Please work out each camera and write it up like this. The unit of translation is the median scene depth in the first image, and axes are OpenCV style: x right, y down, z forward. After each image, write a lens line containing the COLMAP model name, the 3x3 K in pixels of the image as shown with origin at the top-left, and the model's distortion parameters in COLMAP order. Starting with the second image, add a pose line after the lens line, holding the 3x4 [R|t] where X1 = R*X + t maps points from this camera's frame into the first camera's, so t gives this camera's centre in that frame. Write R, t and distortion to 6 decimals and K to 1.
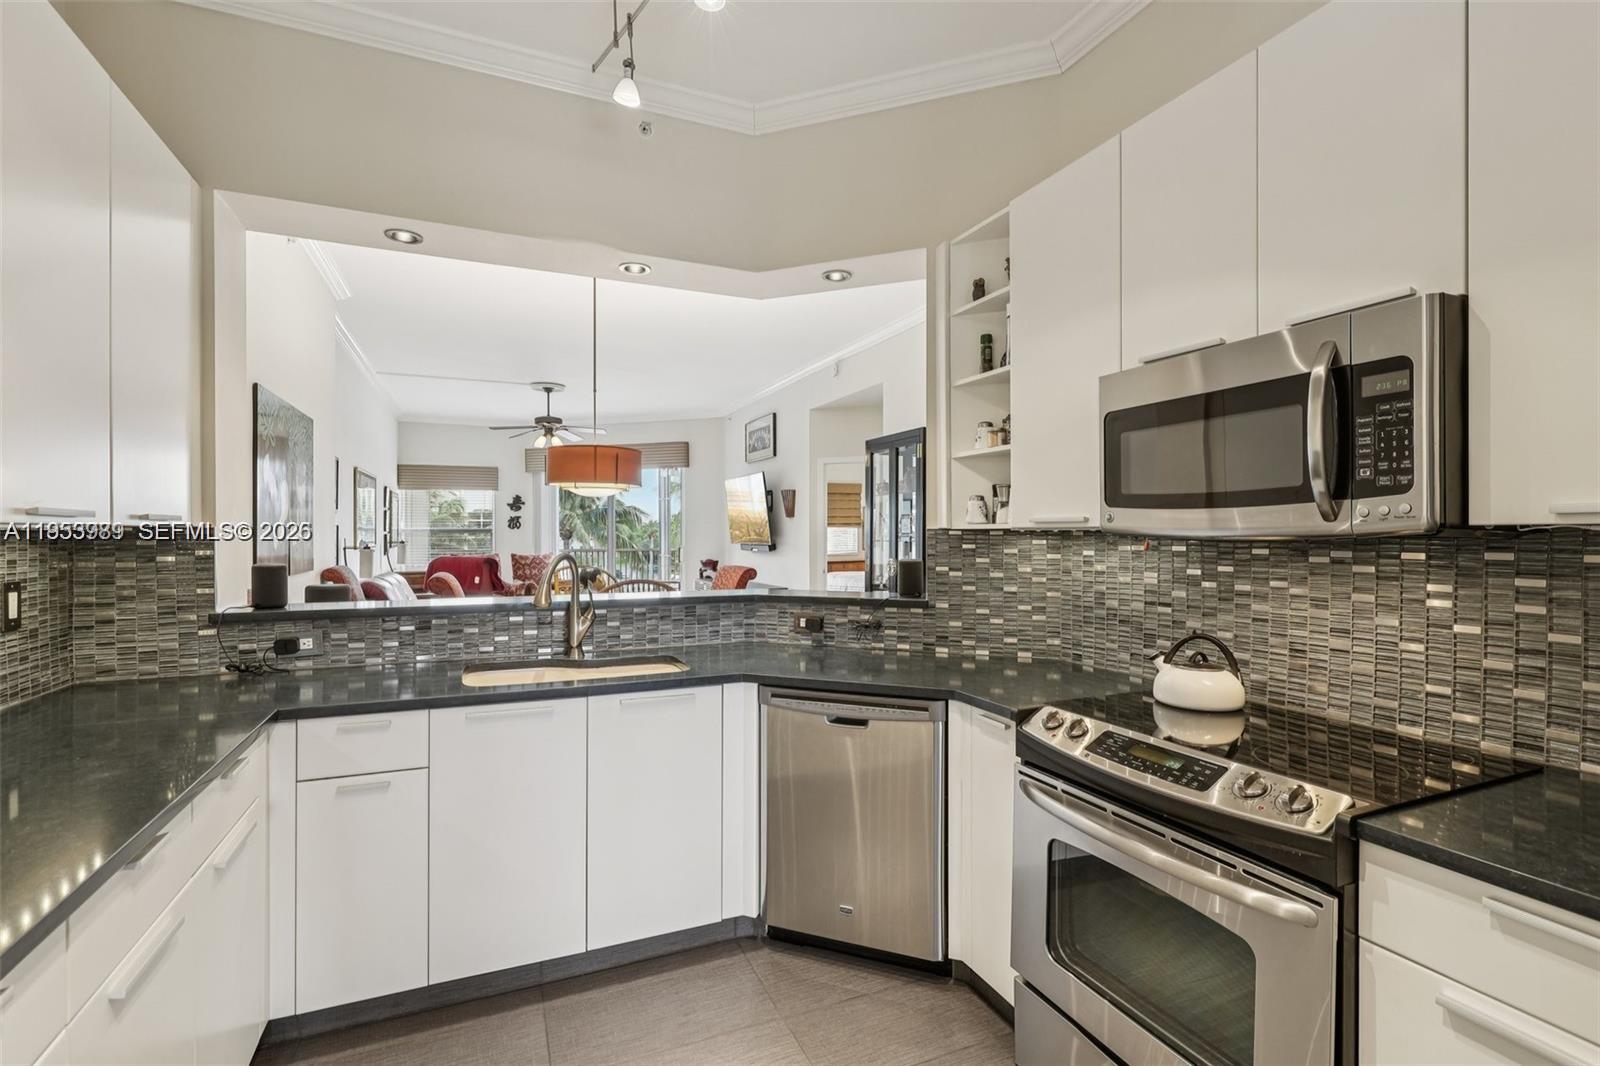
lens RADIAL K [[730.0, 0, 801.8], [0, 730.0, 538.6], [0, 0, 1]] dist [-0.005600, 0.000334]
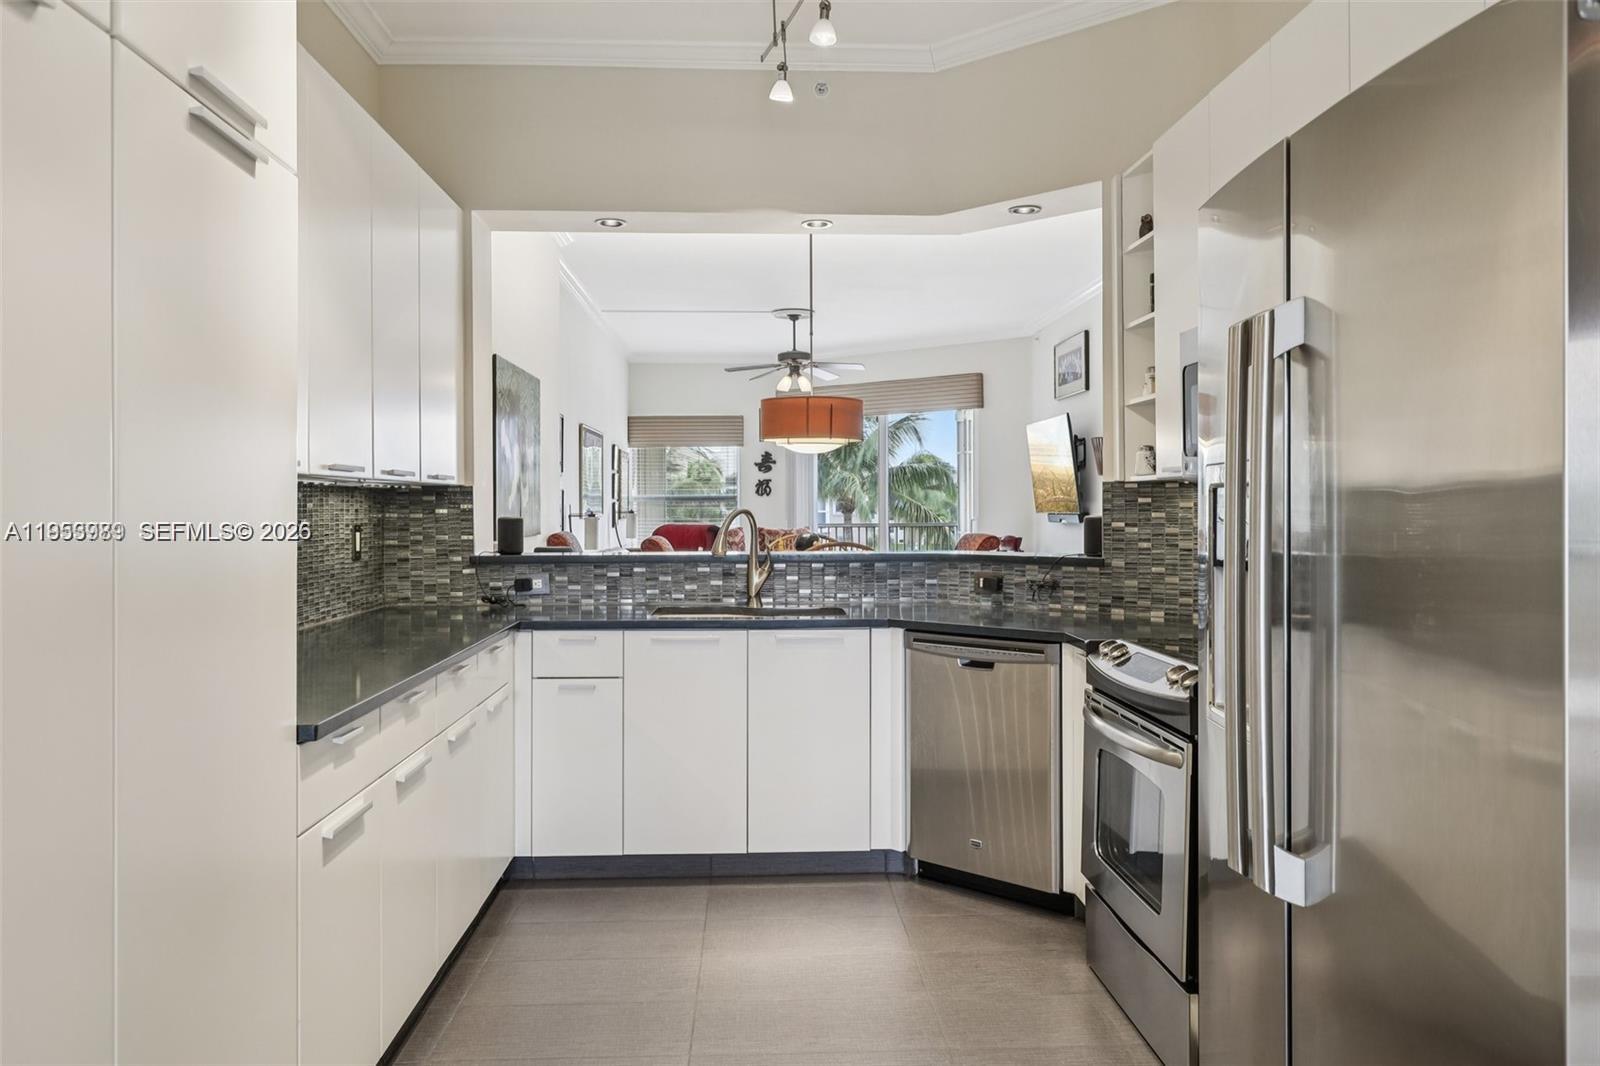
lens RADIAL K [[1162.8, 0, 798.9], [0, 1162.8, 523.7], [0, 0, 1]] dist [-0.004917, -0.002047]
pose [[0.932392, 0.002144, -0.361443, 0.357908], [0.000675, 0.999970, 0.007673, 0.029367], [0.361449, -0.007398, 0.932363, -0.545523]]
